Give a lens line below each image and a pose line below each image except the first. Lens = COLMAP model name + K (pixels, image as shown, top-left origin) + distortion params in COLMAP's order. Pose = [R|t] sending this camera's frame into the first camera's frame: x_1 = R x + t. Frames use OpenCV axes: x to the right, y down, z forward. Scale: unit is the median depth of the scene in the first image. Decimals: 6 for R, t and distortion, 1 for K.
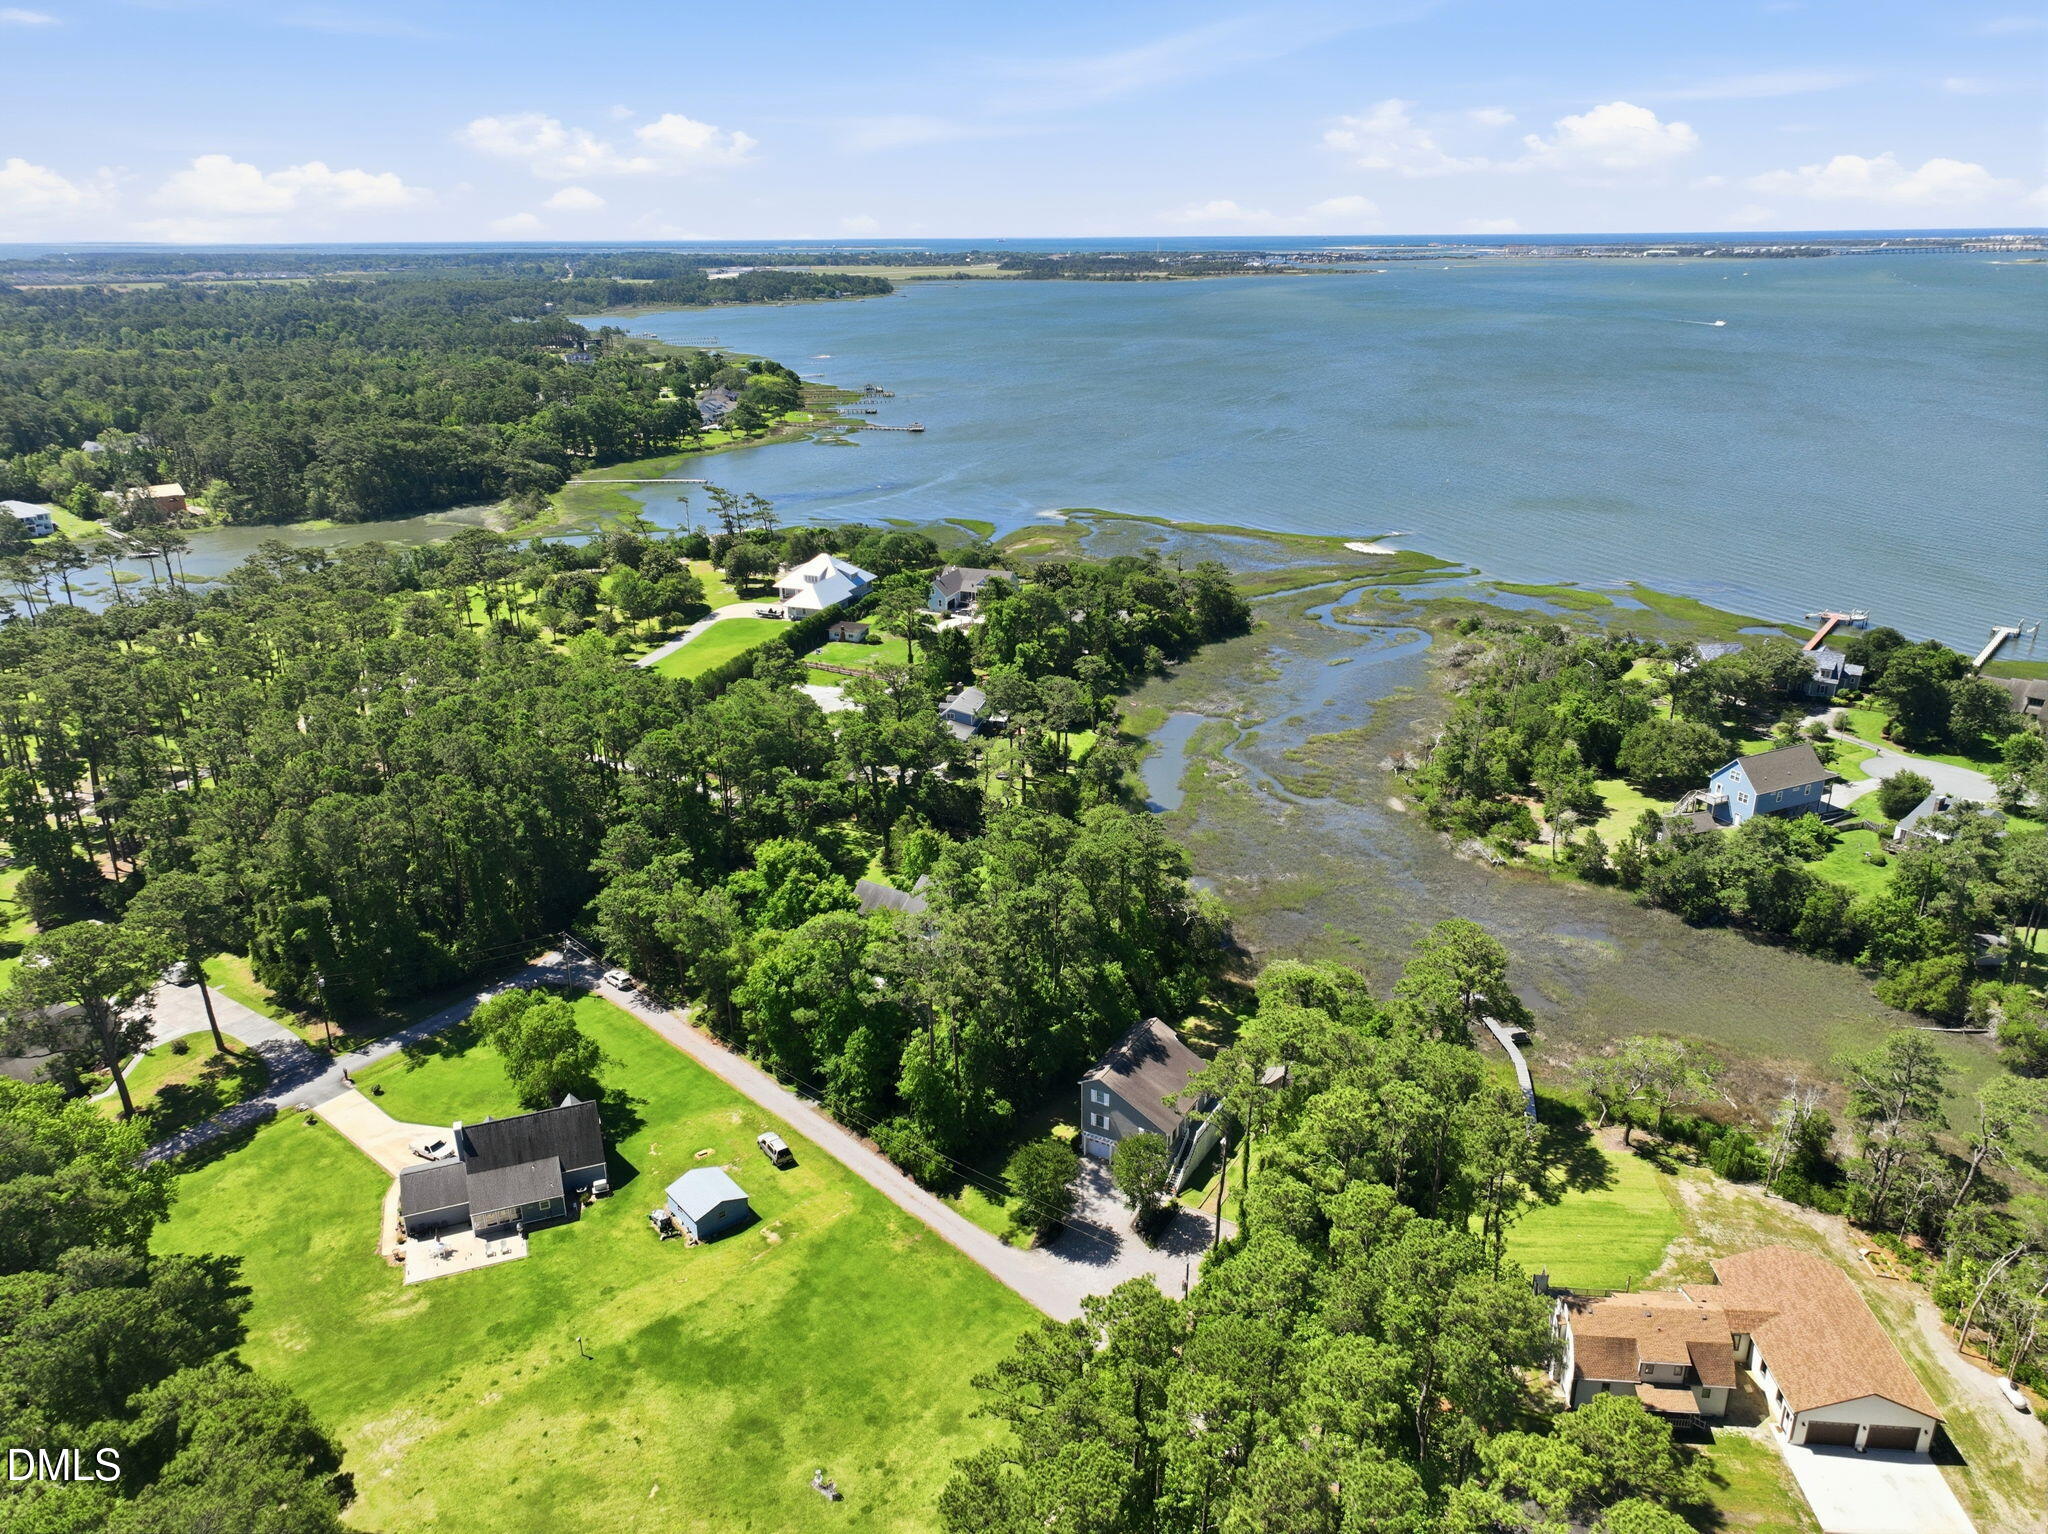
lens RADIAL K [[1441.6, 0, 1022.8], [0, 1441.6, 775.4], [0, 0, 1]] dist [-0.004900, 0.022104]
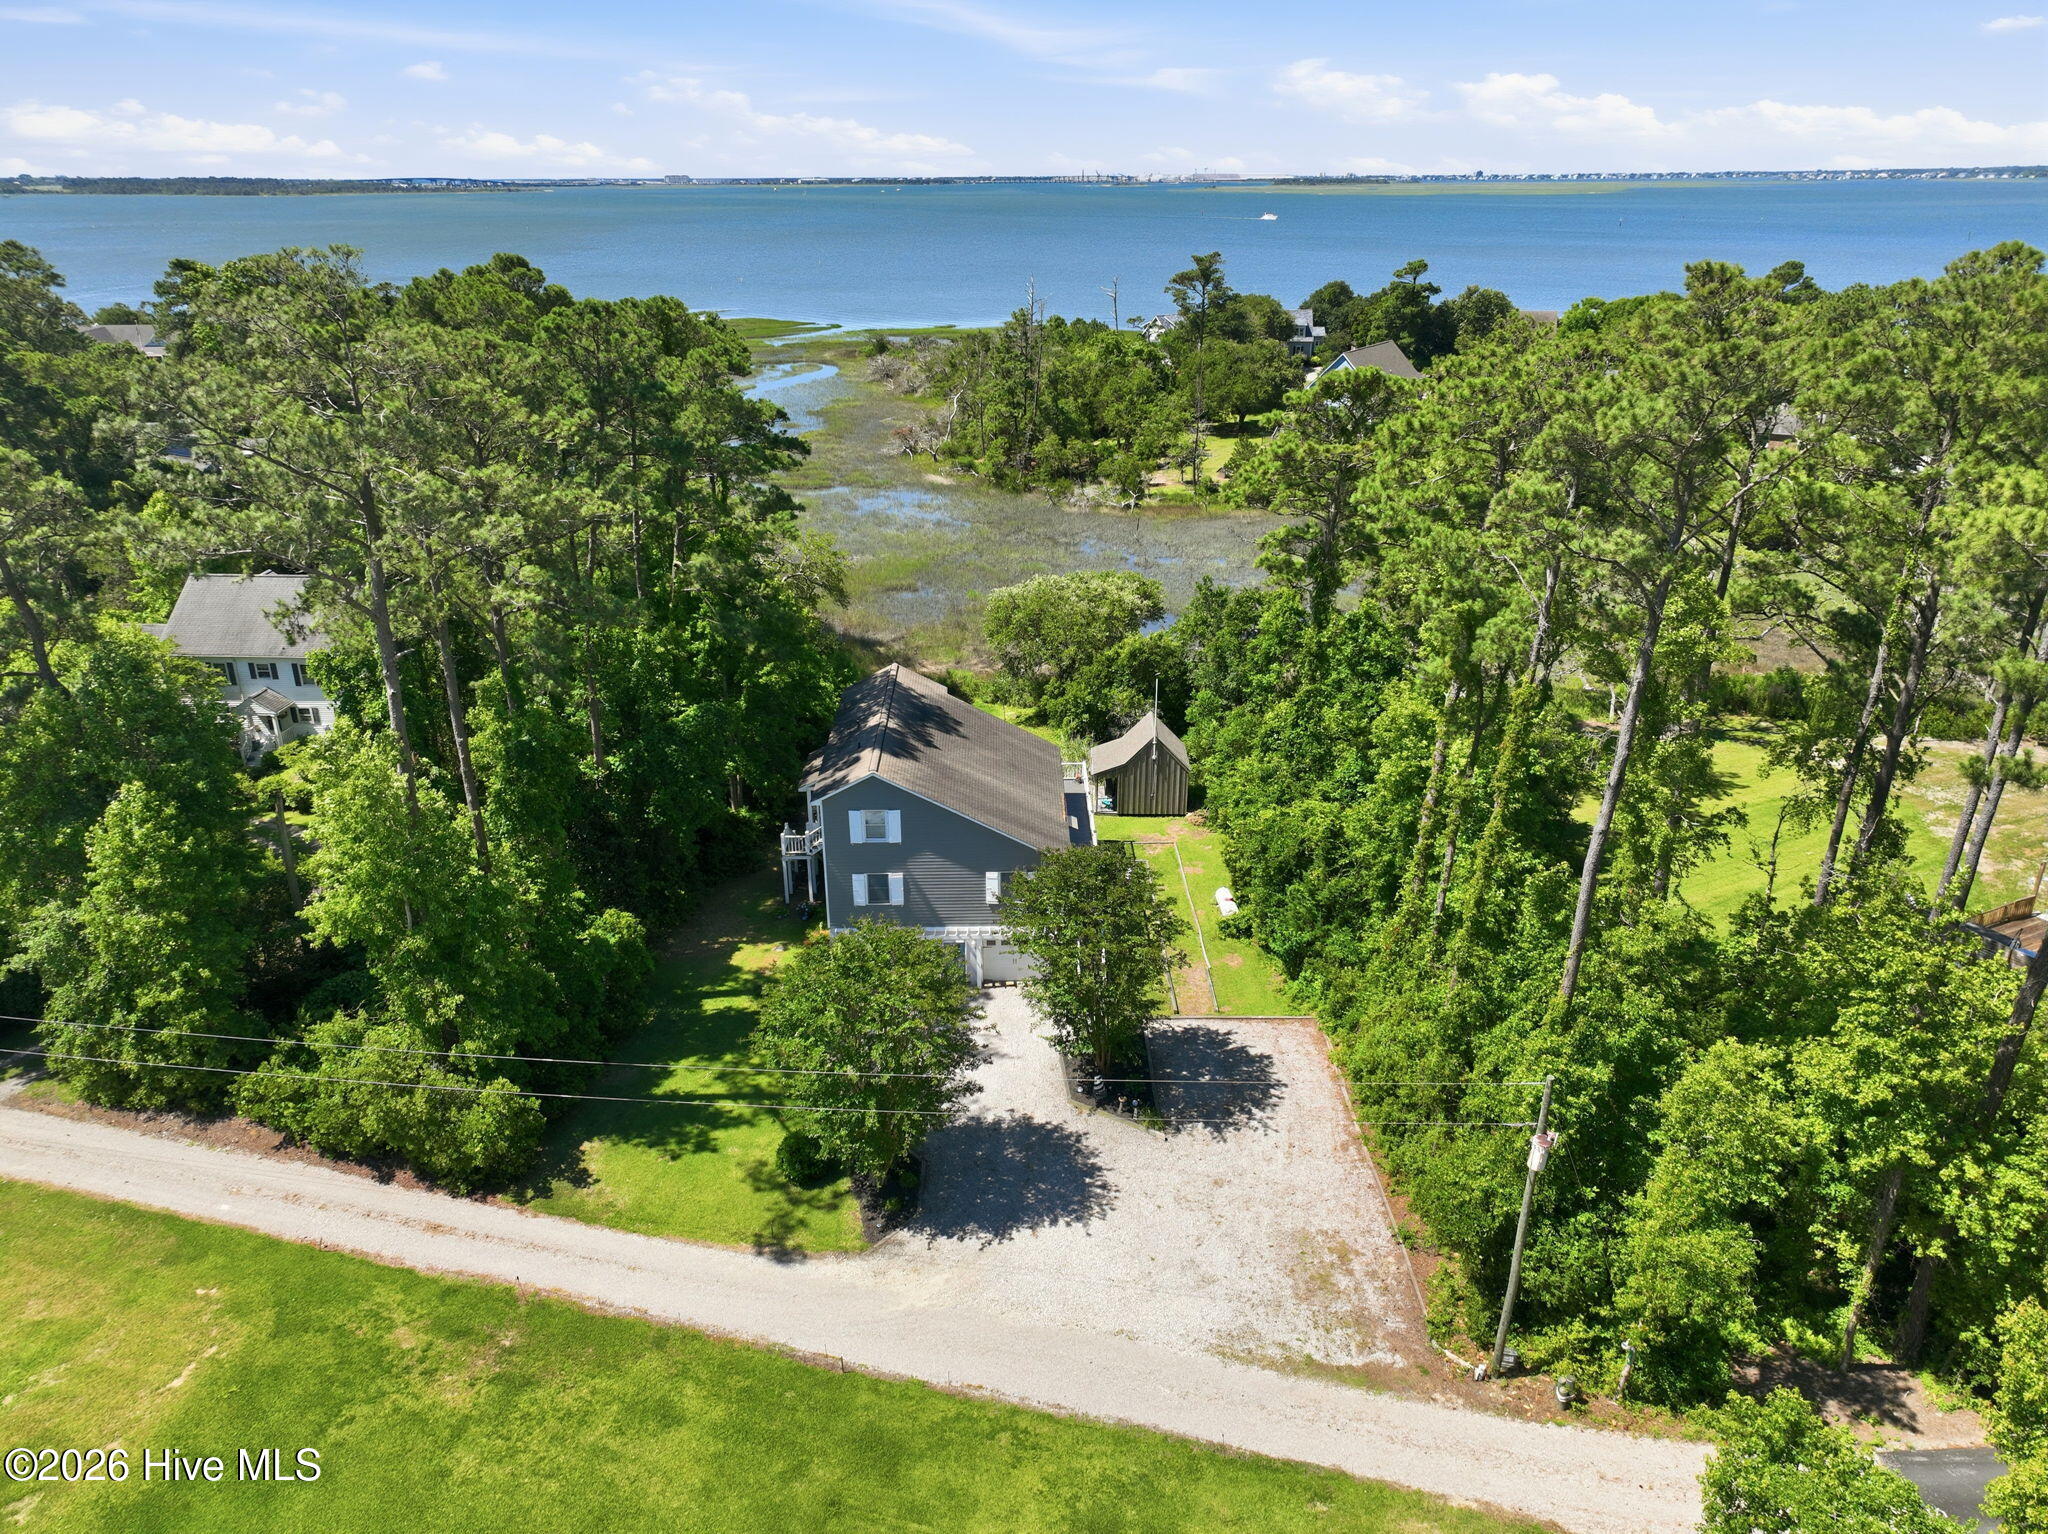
lens RADIAL K [[1441.6, 0, 1024.6], [0, 1441.6, 758.1], [0, 0, 1]] dist [-0.004900, 0.022104]
pose [[0.857833, -0.186962, 0.478715, -0.062903], [0.177573, 0.981939, 0.065293, 0.121484], [-0.482276, 0.028996, 0.875539, 0.412507]]
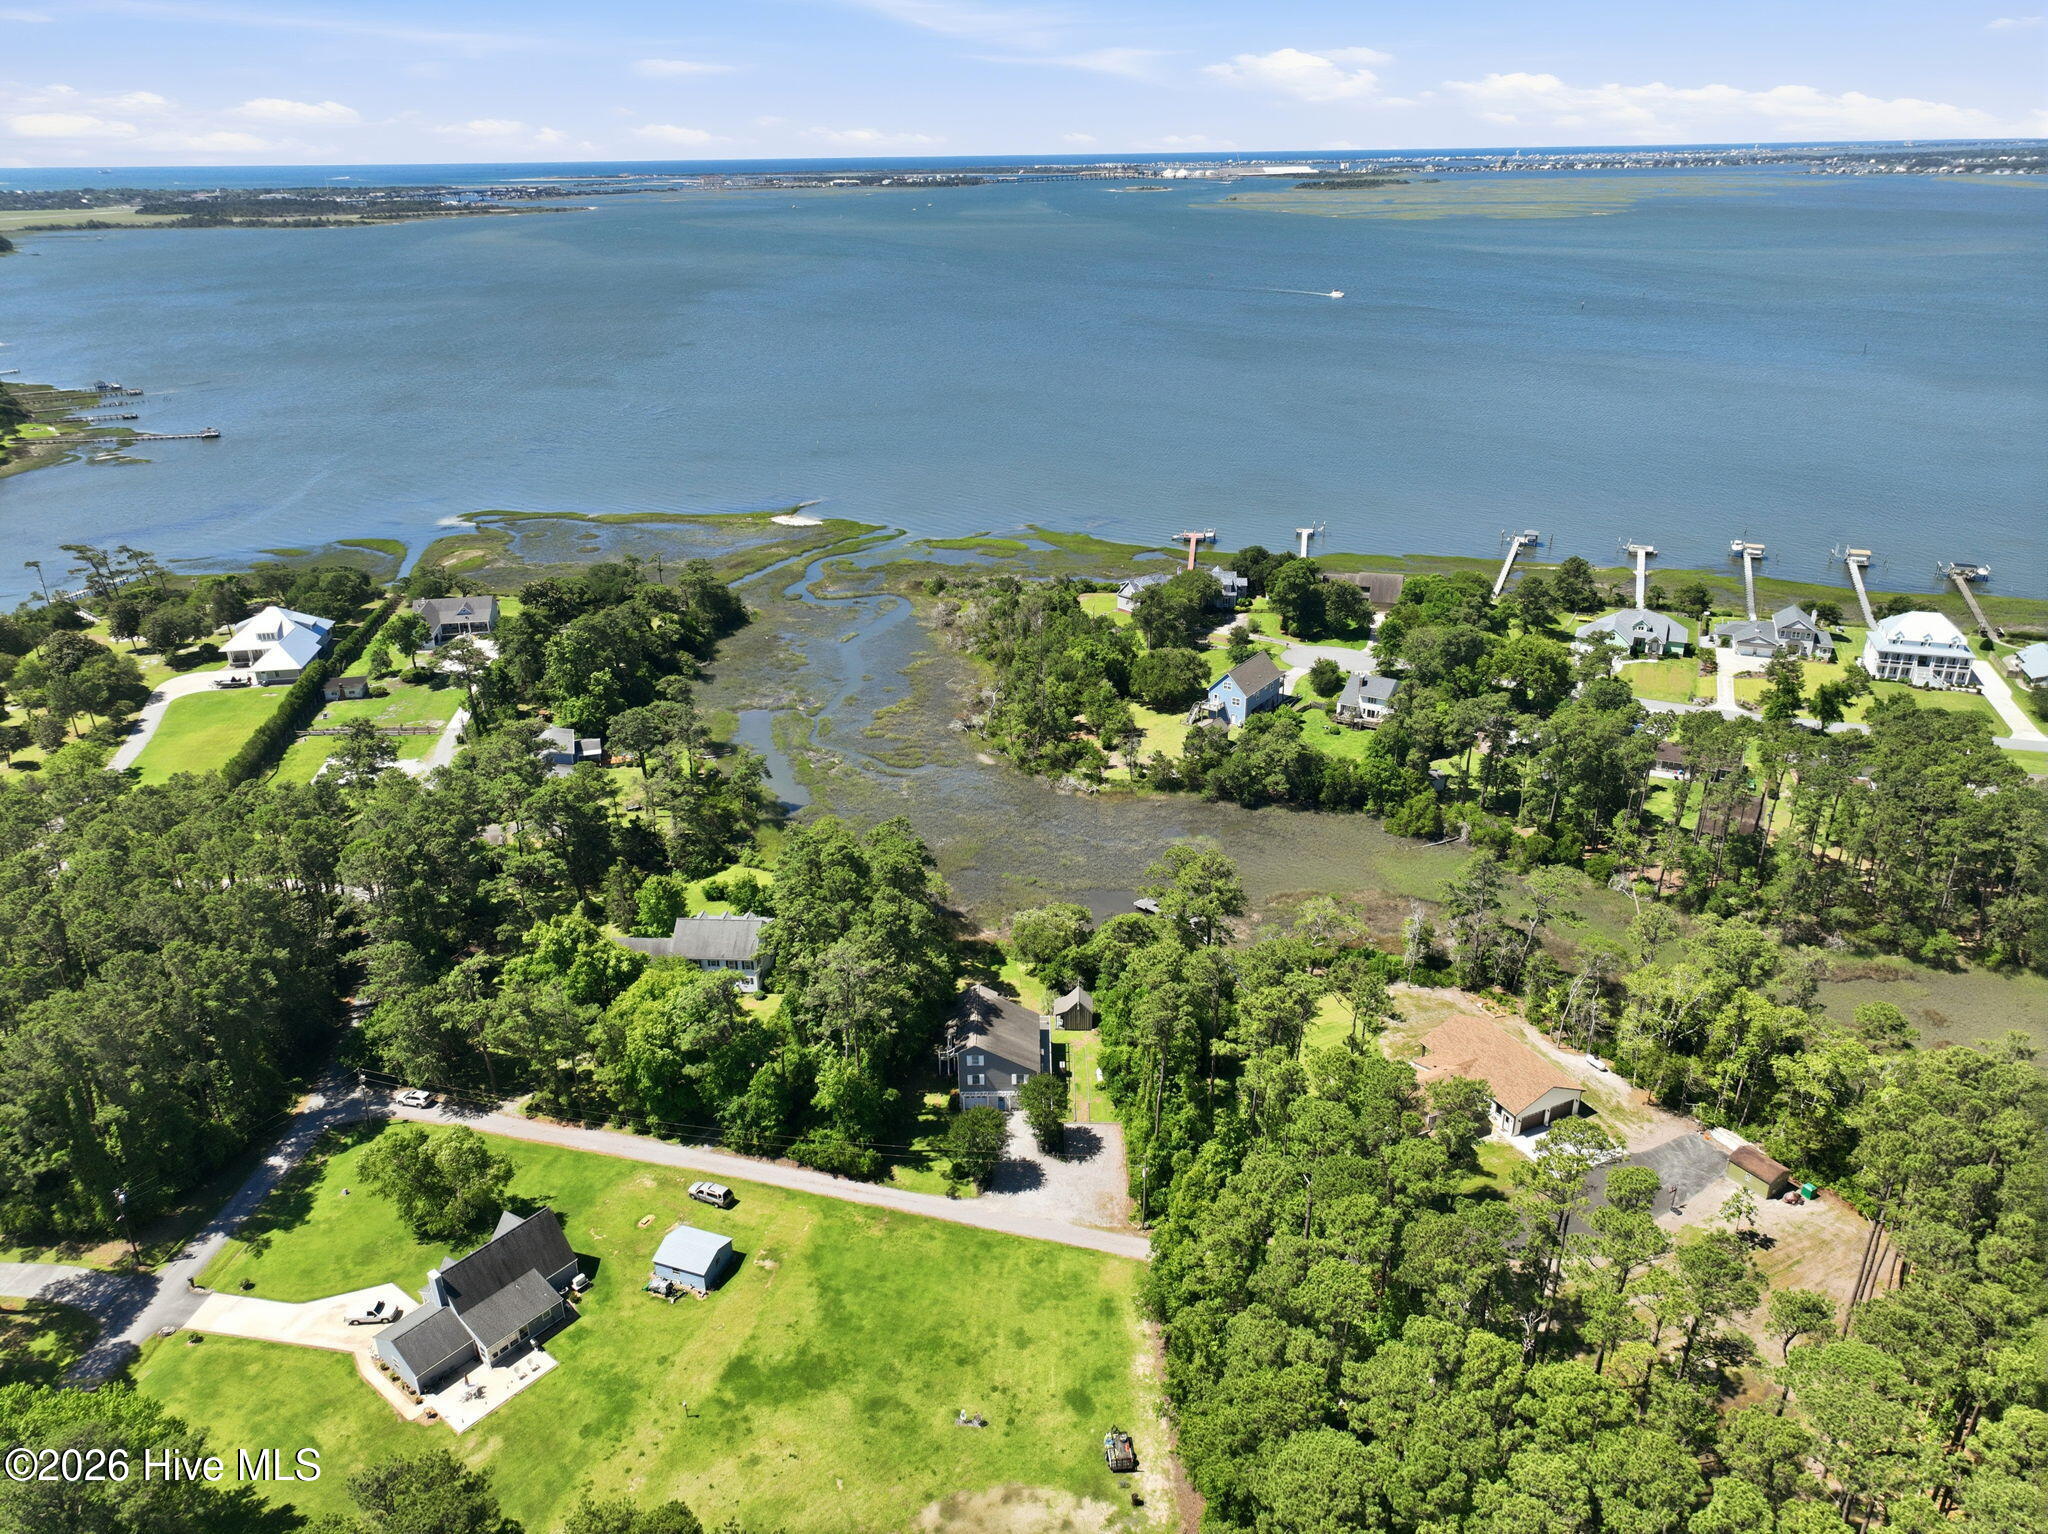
lens RADIAL K [[1441.6, 0, 1031.4], [0, 1441.6, 771.8], [0, 0, 1]] dist [-0.004900, 0.022104]
pose [[0.865364, -0.203369, 0.458025, -0.264238], [0.183691, 0.979067, 0.087664, -0.070362], [-0.466266, 0.008274, 0.884606, -0.055068]]
